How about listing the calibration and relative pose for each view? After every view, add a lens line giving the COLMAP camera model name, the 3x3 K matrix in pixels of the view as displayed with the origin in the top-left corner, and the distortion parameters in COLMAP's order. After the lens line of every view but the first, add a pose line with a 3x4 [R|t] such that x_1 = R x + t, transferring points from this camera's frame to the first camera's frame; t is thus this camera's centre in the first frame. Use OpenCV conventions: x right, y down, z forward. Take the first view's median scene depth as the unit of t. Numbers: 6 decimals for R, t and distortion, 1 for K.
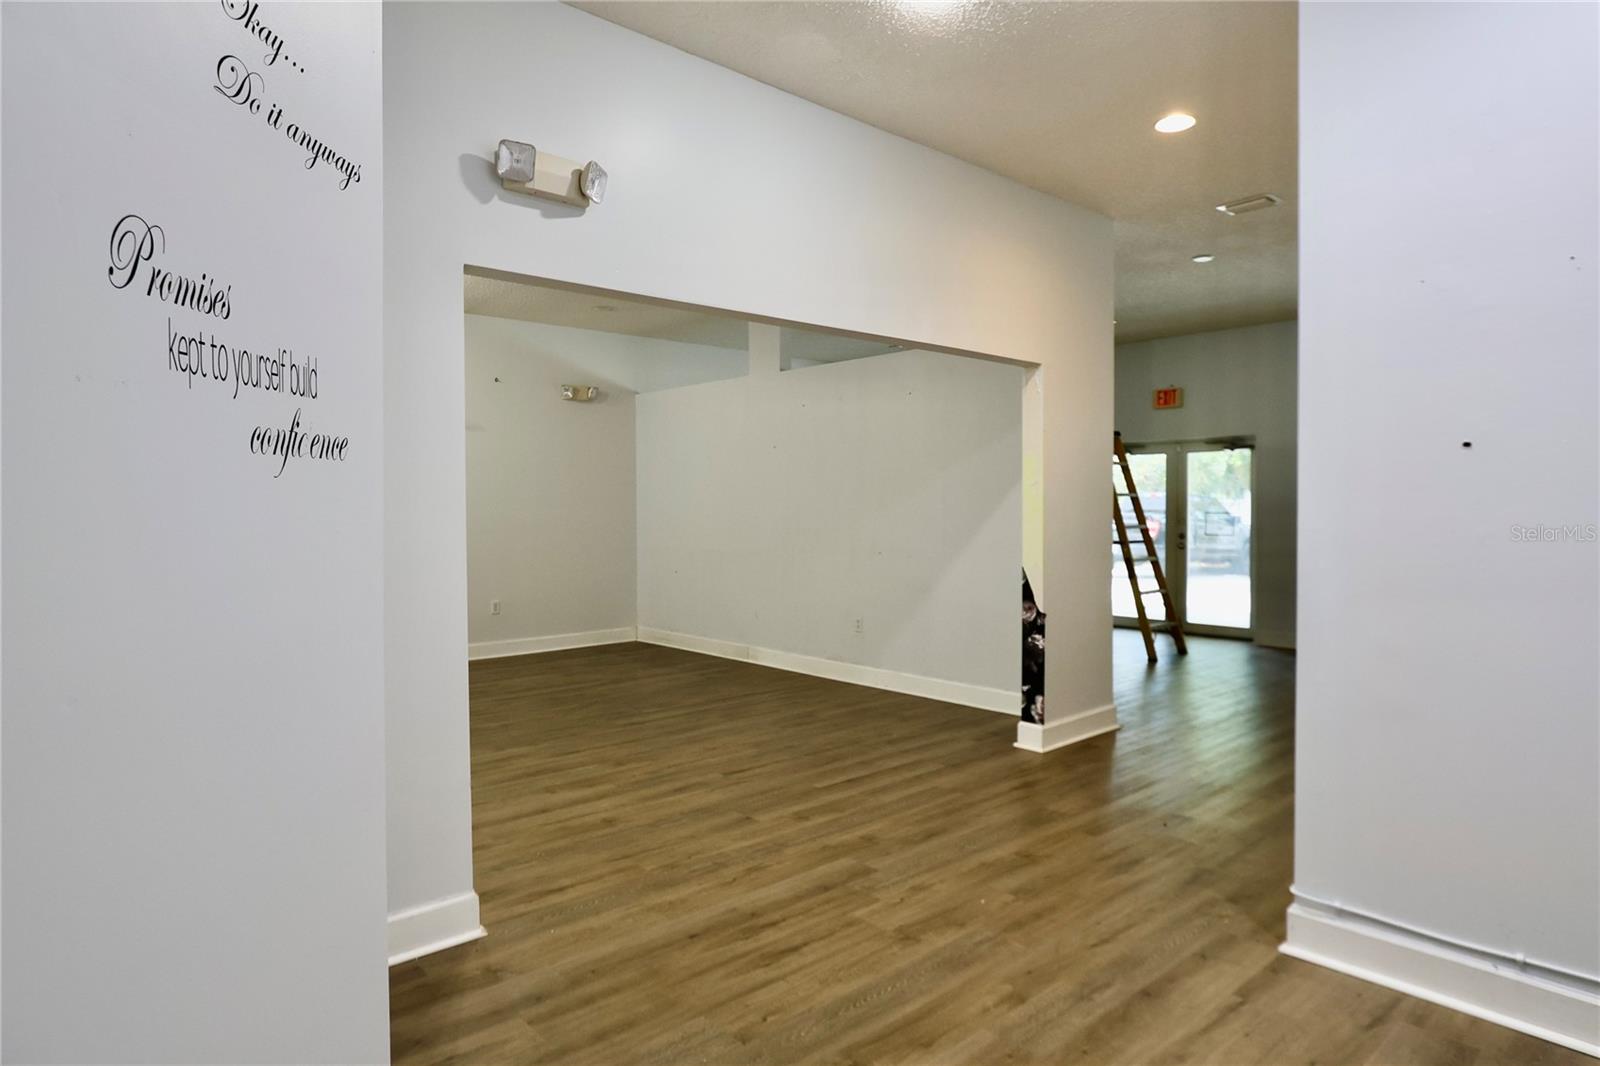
lens RADIAL K [[916.7, 0, 807.0], [0, 916.7, 529.4], [0, 0, 1]] dist [-0.018599, 0.003185]
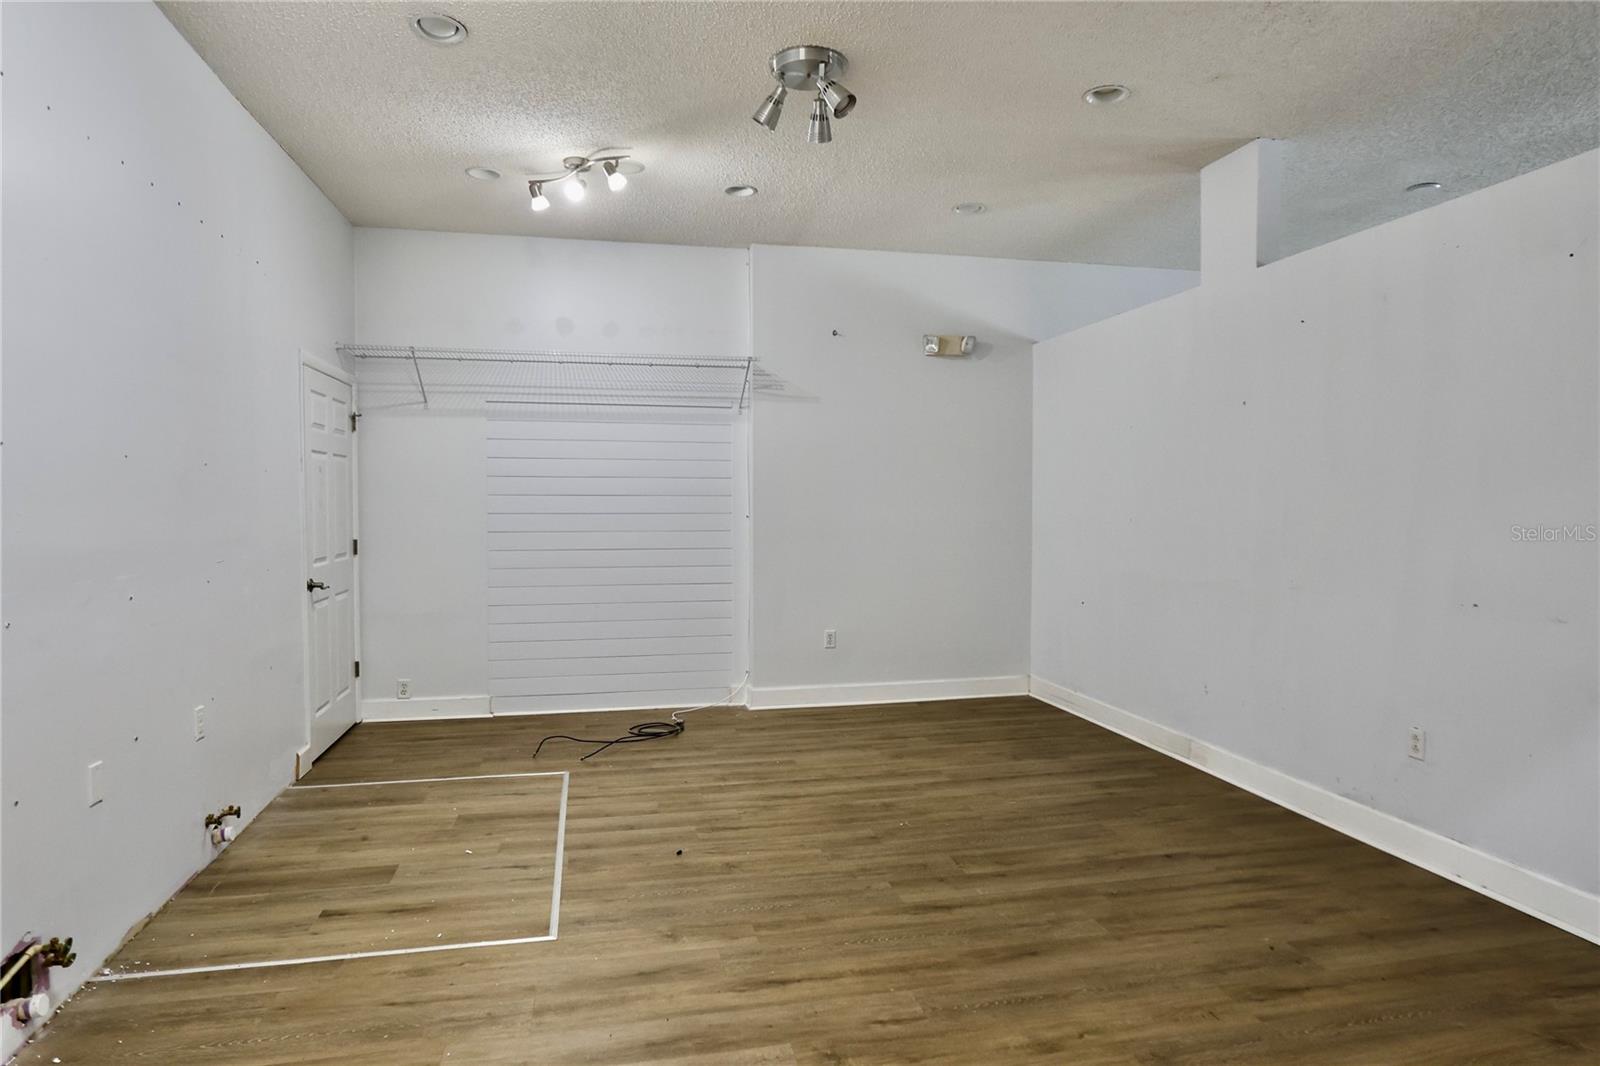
lens RADIAL K [[916.7, 0, 807.0], [0, 916.7, 529.4], [0, 0, 1]] dist [-0.018599, 0.003185]
pose [[0.874669, 0.017206, -0.484415, 0.003081], [-0.014685, 0.999852, 0.008998, -0.010319], [0.484498, -0.000757, 0.874792, 0.324002]]
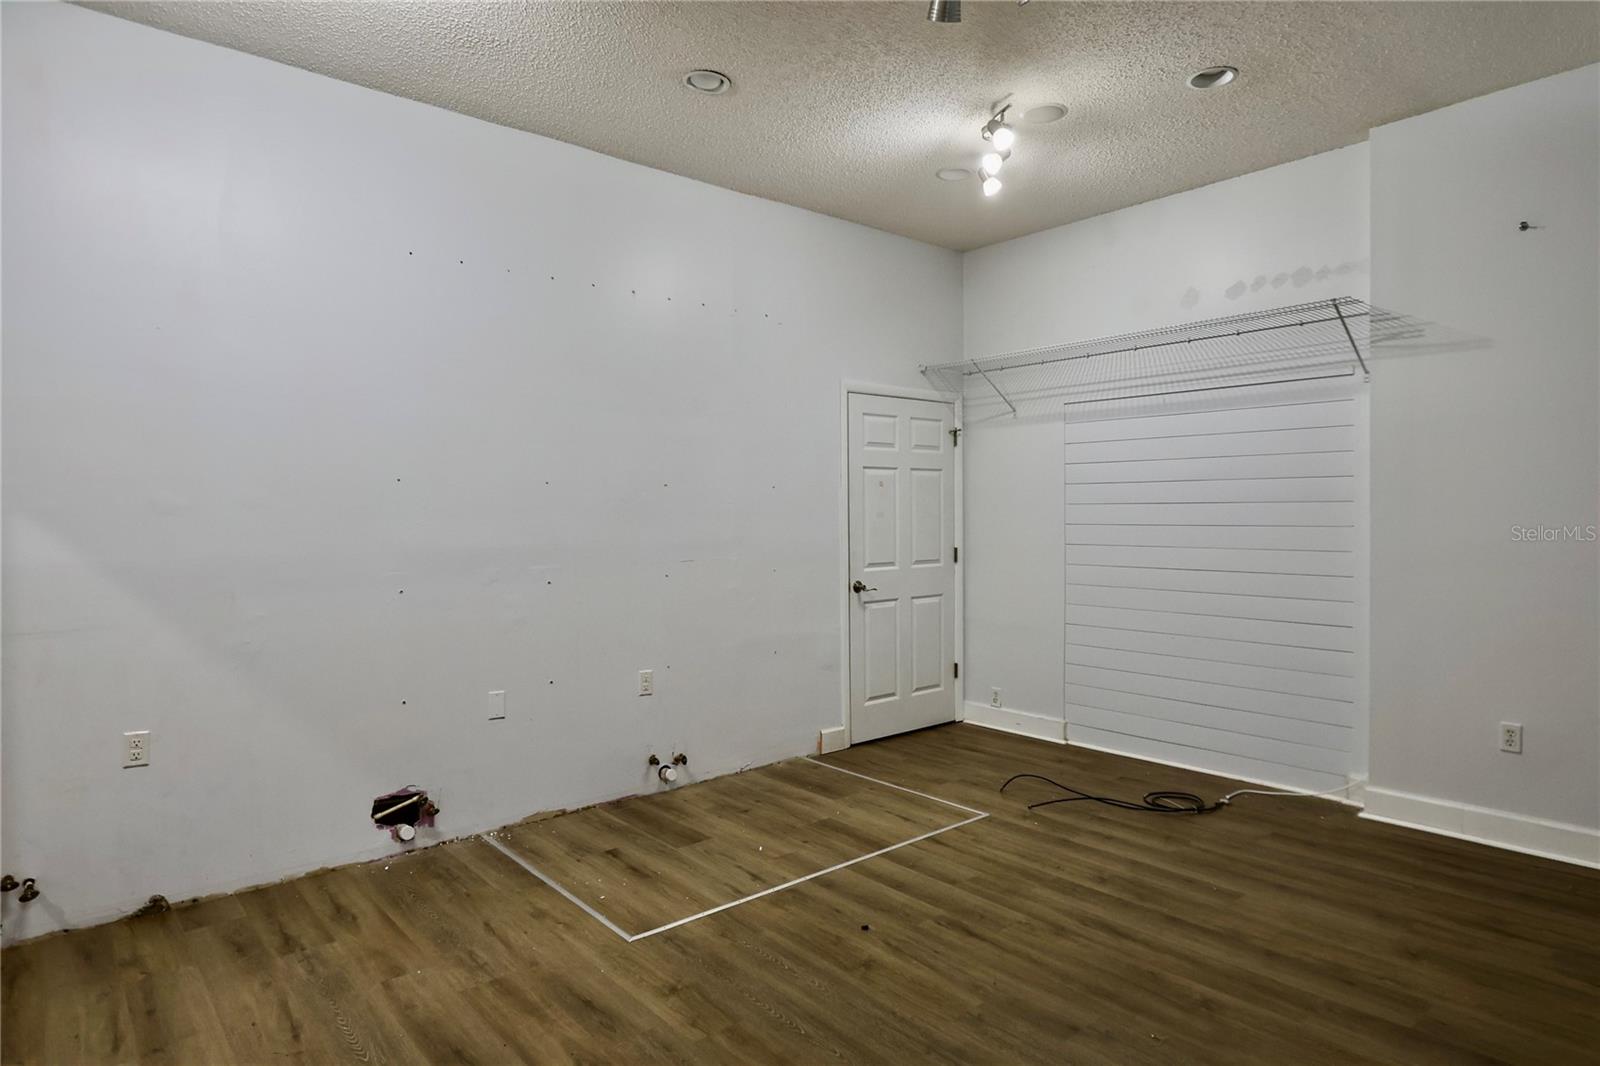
lens RADIAL K [[916.7, 0, 807.0], [0, 916.7, 529.4], [0, 0, 1]] dist [-0.018599, 0.003185]
pose [[-0.006338, 0.019864, -0.999783, 0.098882], [-0.020011, 0.999600, 0.019988, -0.018022], [0.999780, 0.020134, -0.005938, 0.629108]]
